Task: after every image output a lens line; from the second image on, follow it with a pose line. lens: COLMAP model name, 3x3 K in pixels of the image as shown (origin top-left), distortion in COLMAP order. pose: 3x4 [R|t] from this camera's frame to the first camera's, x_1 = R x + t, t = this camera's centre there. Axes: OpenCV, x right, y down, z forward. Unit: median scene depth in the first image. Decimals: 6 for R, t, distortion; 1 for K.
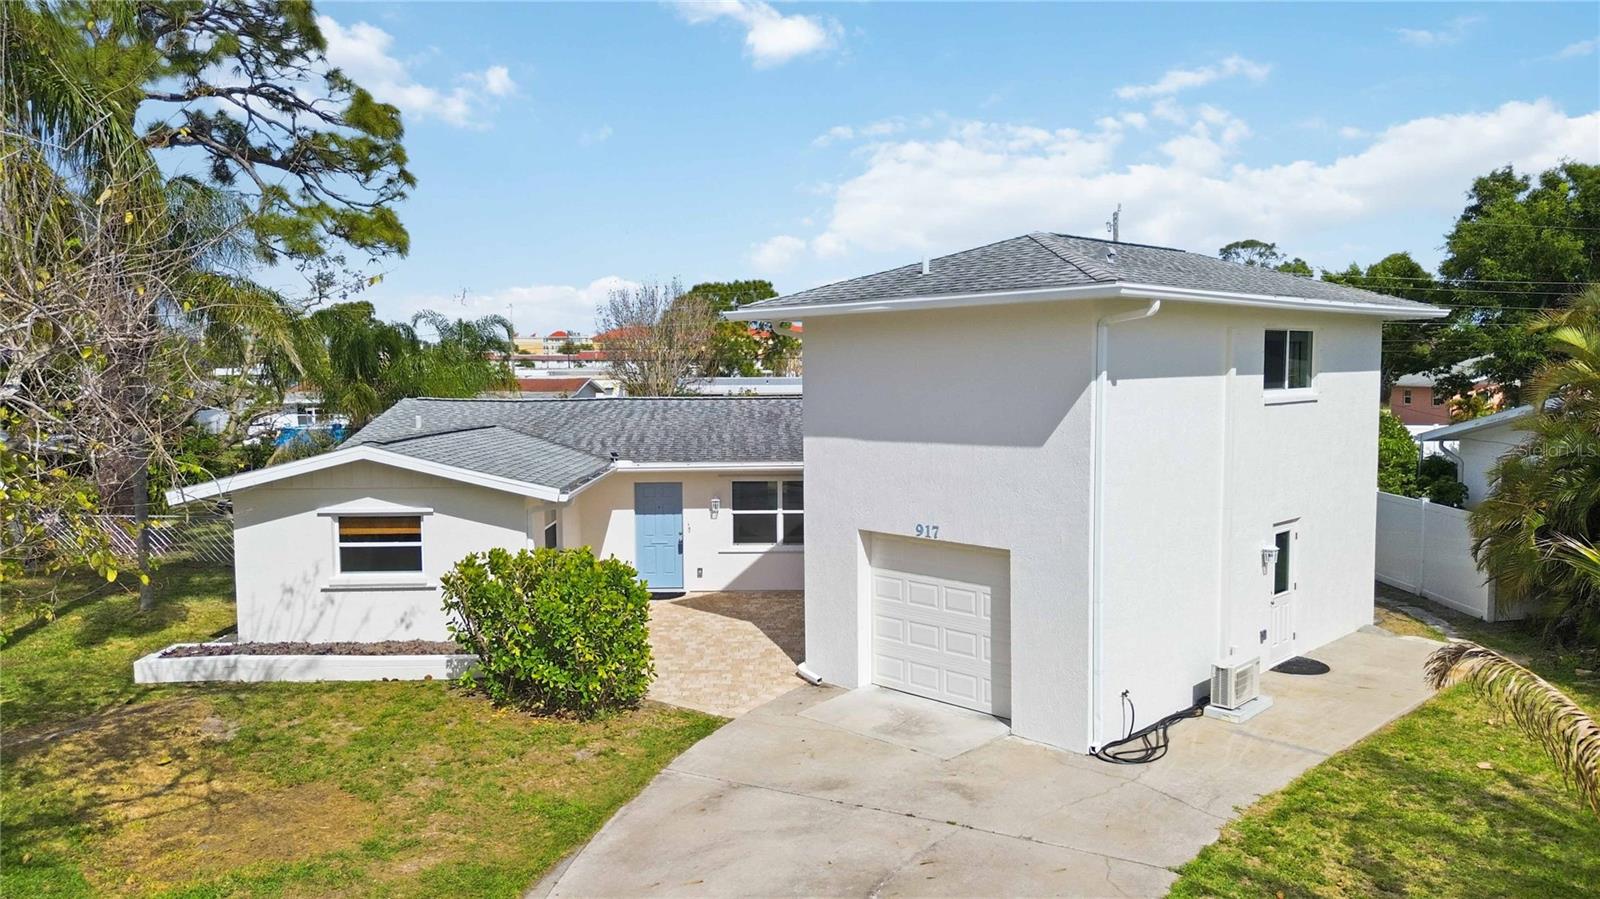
lens RADIAL K [[1159.9, 0, 800.0], [0, 1159.9, 449.5], [0, 0, 1]] dist [0.043126, 0.030018]
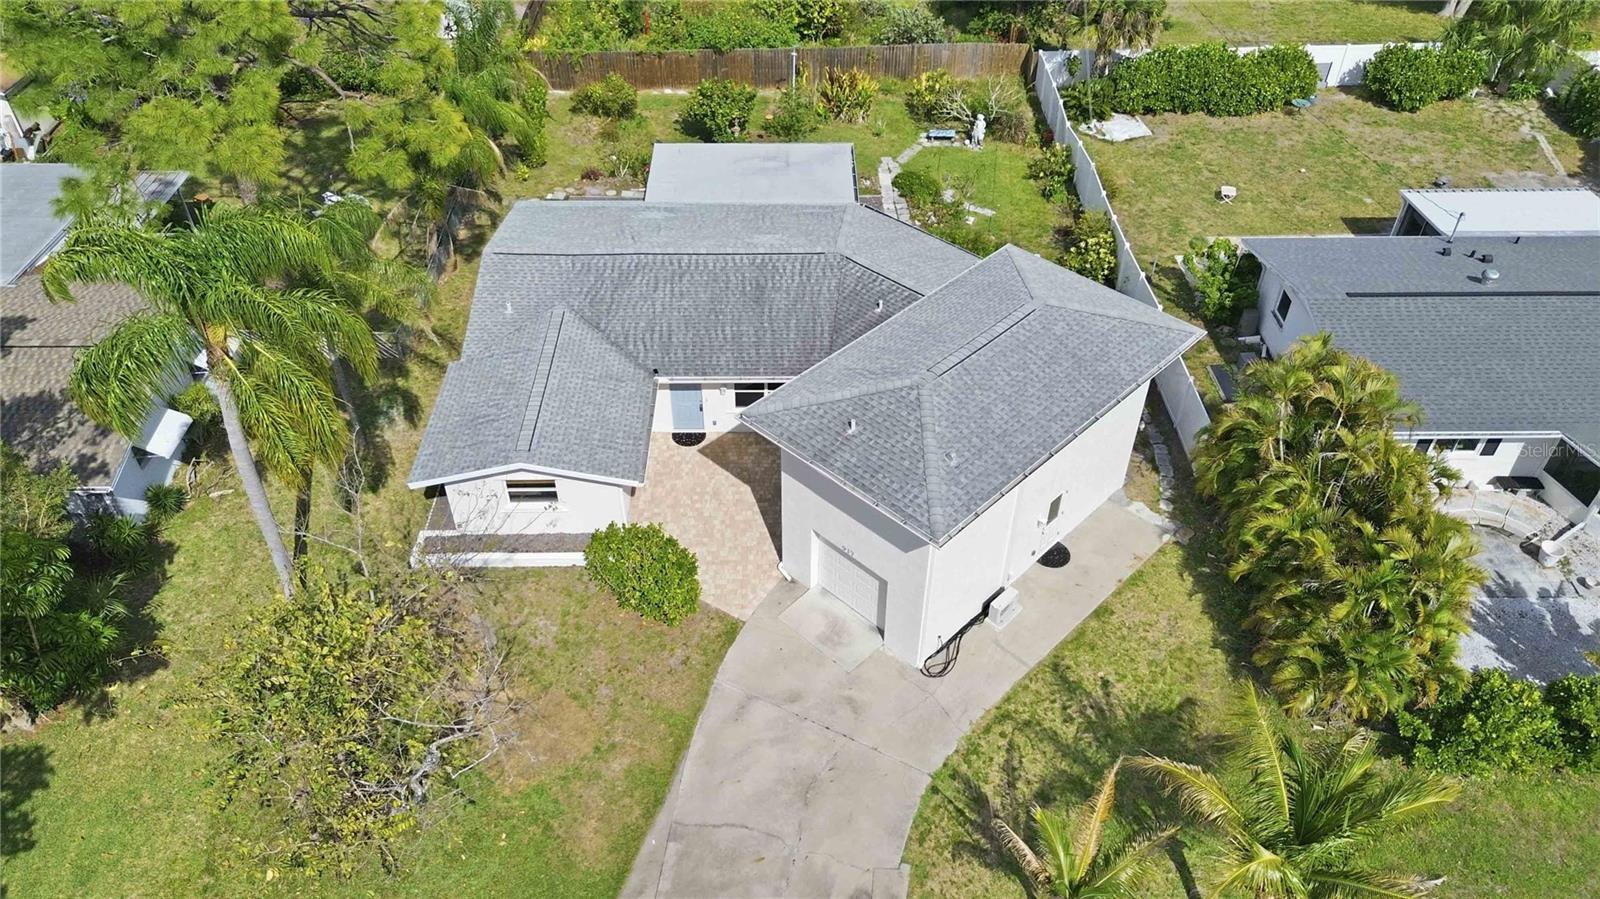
lens RADIAL K [[1165.5, 0, 800.0], [0, 1165.5, 449.5], [0, 0, 1]] dist [0.102423, -0.135911]
pose [[0.999886, -0.006915, 0.013436, 0.011010], [-0.002797, 0.789078, 0.614287, -1.280096], [-0.014850, -0.614255, 0.788968, -0.398154]]
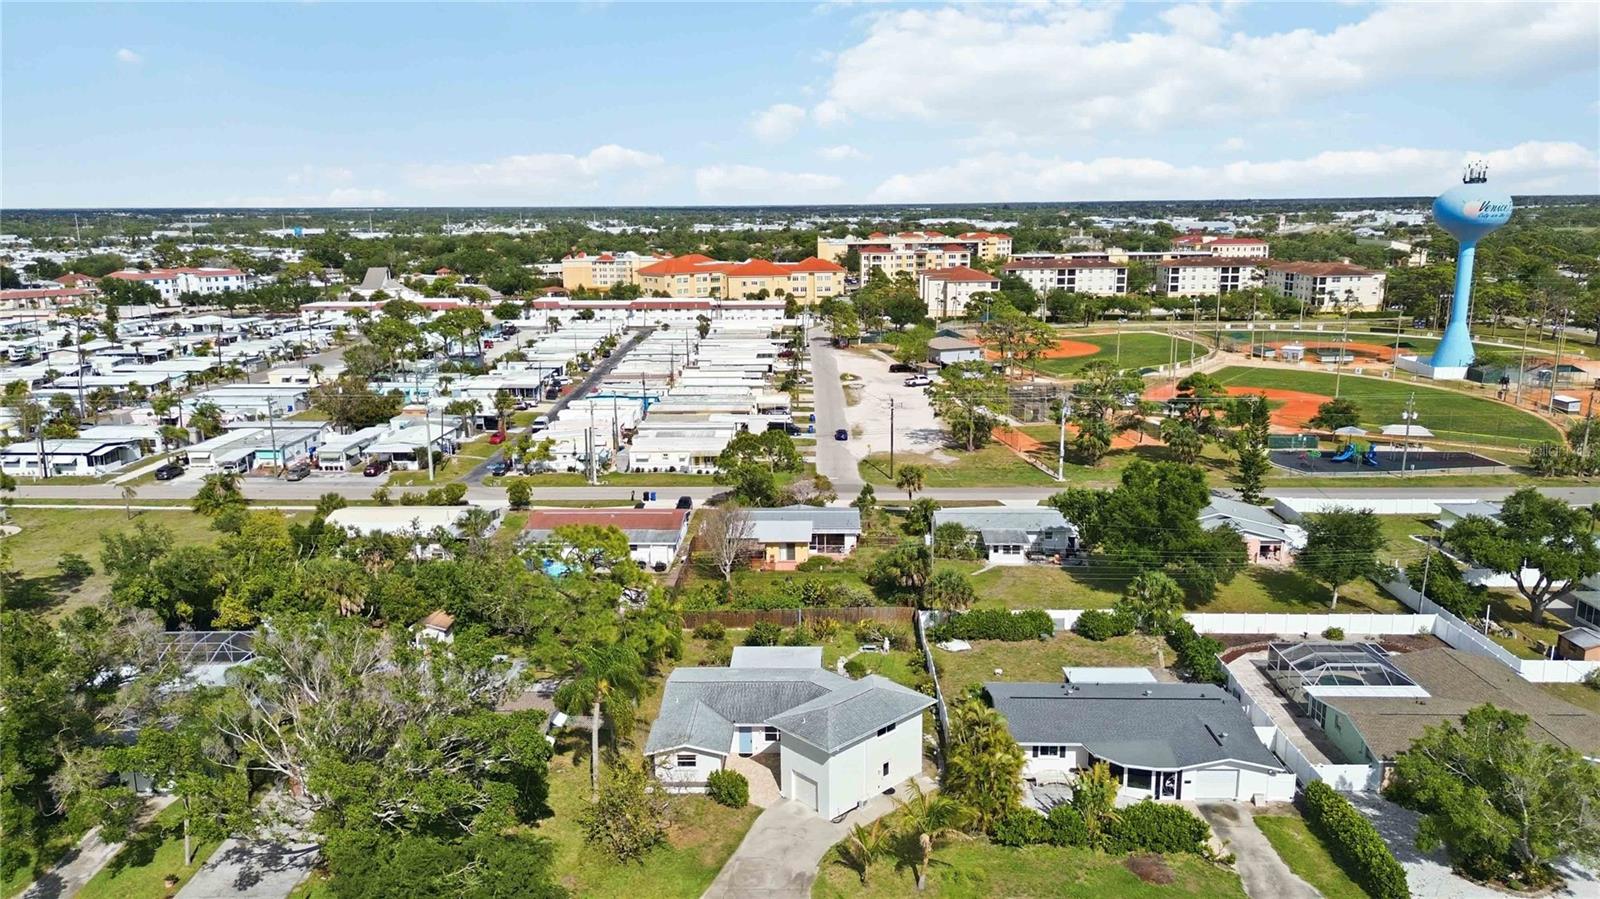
lens RADIAL K [[1165.5, 0, 800.0], [0, 1165.5, 449.5], [0, 0, 1]] dist [0.102423, -0.135911]
pose [[0.999651, -0.004521, -0.026014, 0.248672], [0.008985, 0.984681, 0.174132, -2.358647], [0.024828, -0.174305, 0.984379, -4.042144]]
